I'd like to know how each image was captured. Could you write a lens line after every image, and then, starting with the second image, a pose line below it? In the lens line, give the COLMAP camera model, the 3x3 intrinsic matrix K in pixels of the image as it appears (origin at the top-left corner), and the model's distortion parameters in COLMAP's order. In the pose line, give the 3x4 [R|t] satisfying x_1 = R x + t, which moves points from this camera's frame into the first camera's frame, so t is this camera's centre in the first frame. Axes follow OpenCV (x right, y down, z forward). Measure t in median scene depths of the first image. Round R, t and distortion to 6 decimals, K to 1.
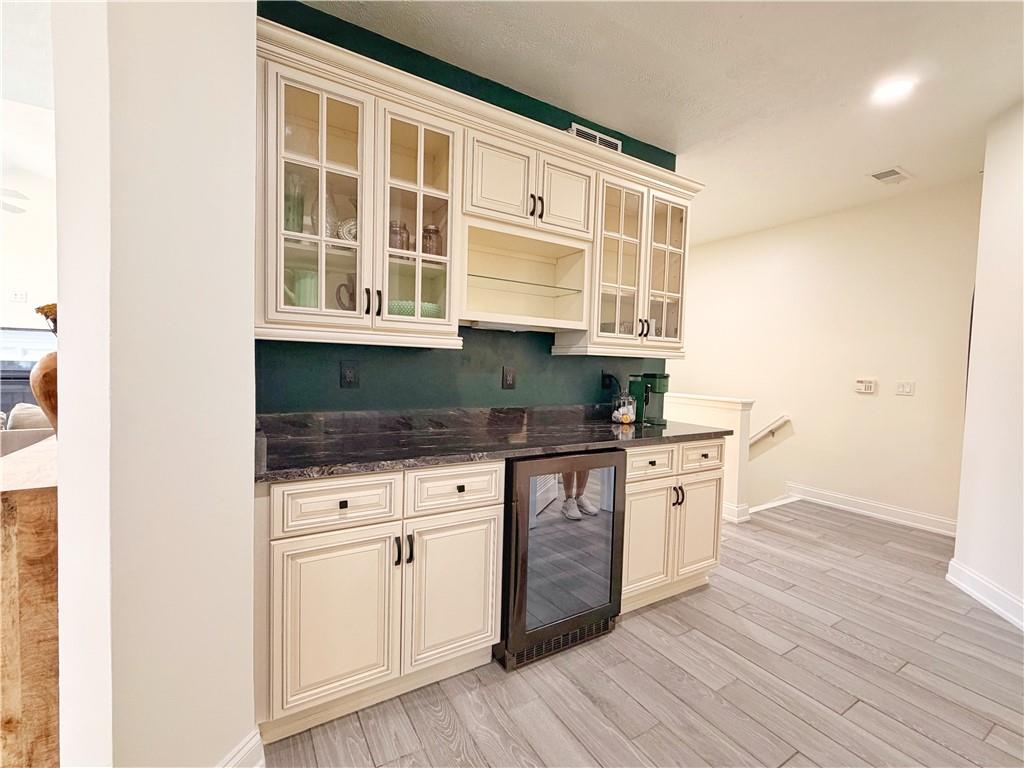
lens RADIAL K [[447.2, 0, 509.9], [0, 447.2, 387.4], [0, 0, 1]] dist [-0.002045, -0.000441]
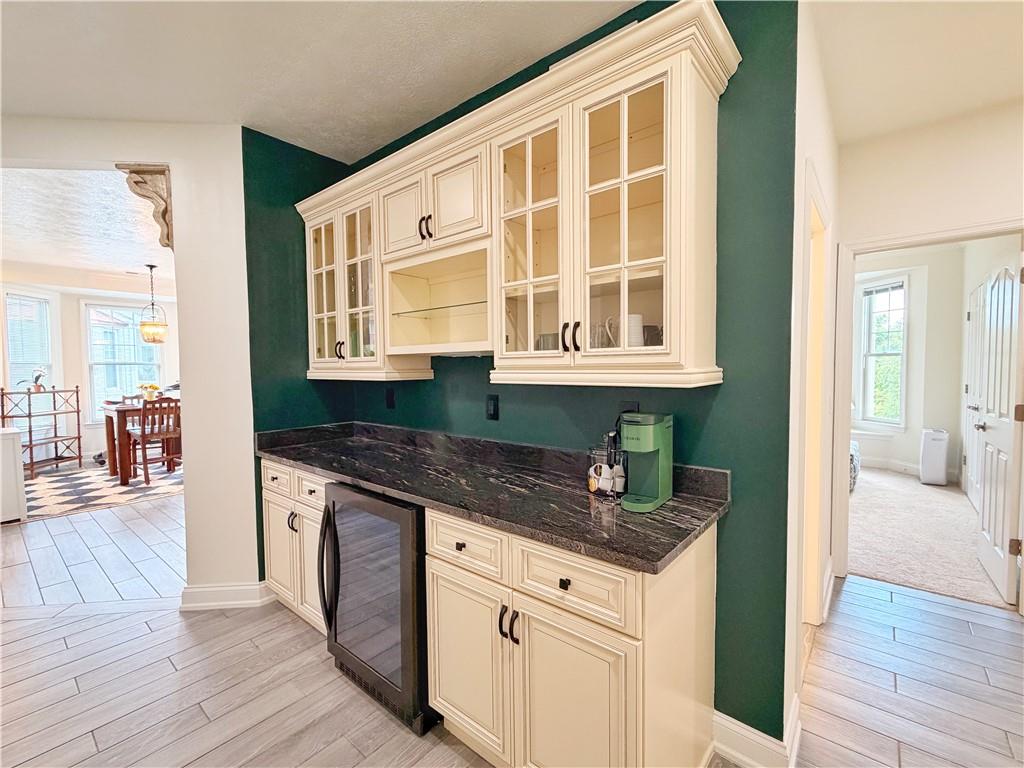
lens RADIAL K [[447.2, 0, 508.9], [0, 447.2, 386.9], [0, 0, 1]] dist [-0.002045, -0.000441]
pose [[0.321870, 0.009805, -0.946733, 1.009934], [-0.033711, 0.999431, -0.001110, -0.073101], [0.946184, 0.032273, 0.322017, 0.867895]]
